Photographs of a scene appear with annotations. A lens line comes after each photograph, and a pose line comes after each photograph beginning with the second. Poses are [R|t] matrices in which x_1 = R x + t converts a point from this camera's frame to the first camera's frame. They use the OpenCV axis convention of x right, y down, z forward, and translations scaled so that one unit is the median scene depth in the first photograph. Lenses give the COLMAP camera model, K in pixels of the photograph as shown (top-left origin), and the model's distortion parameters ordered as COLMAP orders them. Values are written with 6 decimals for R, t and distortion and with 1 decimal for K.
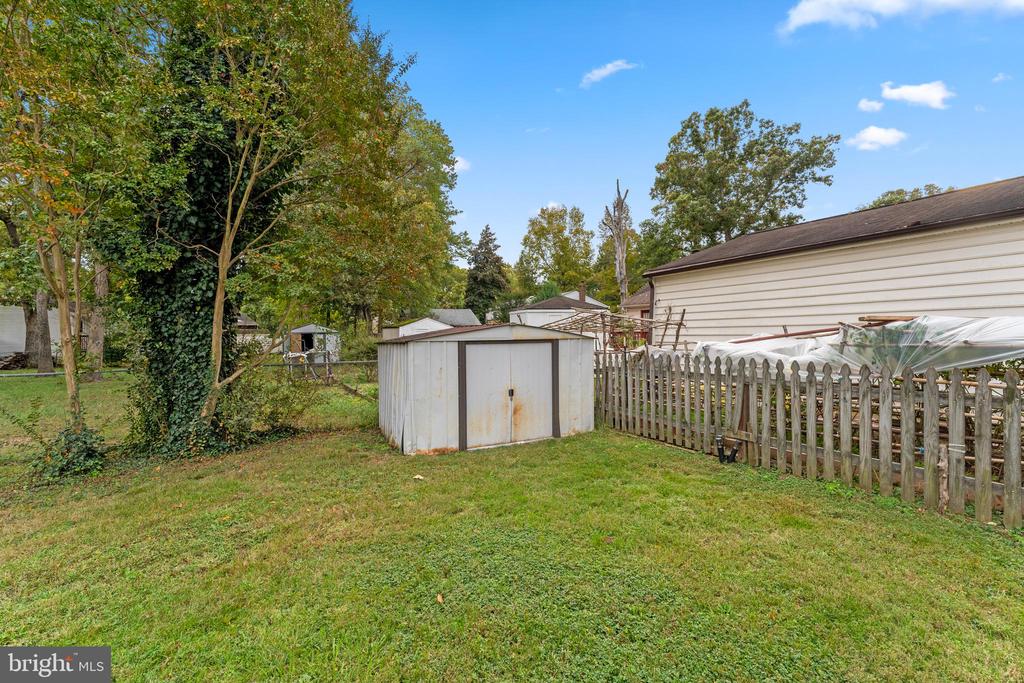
lens RADIAL K [[442.2, 0, 514.5], [0, 442.2, 335.2], [0, 0, 1]] dist [-0.002332, -0.000068]
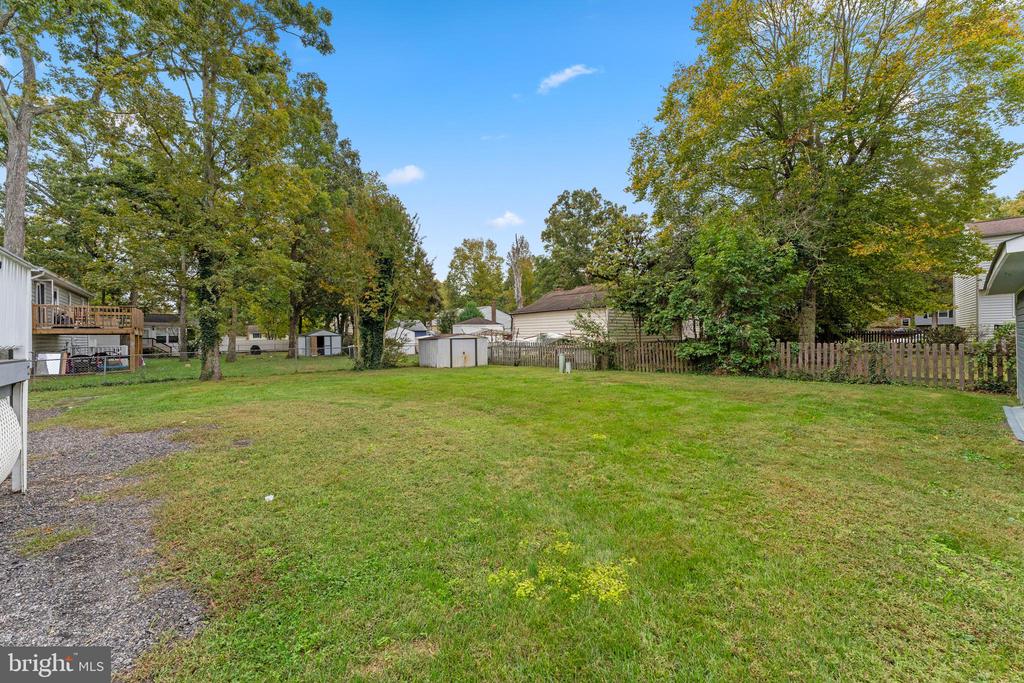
lens RADIAL K [[405.2, 0, 514.8], [0, 405.2, 337.8], [0, 0, 1]] dist [-0.001523, -0.000058]
pose [[0.981902, -0.004116, 0.189345, -0.023660], [0.003401, 0.999986, 0.004097, -0.000569], [-0.189359, -0.003379, 0.981902, -0.244472]]
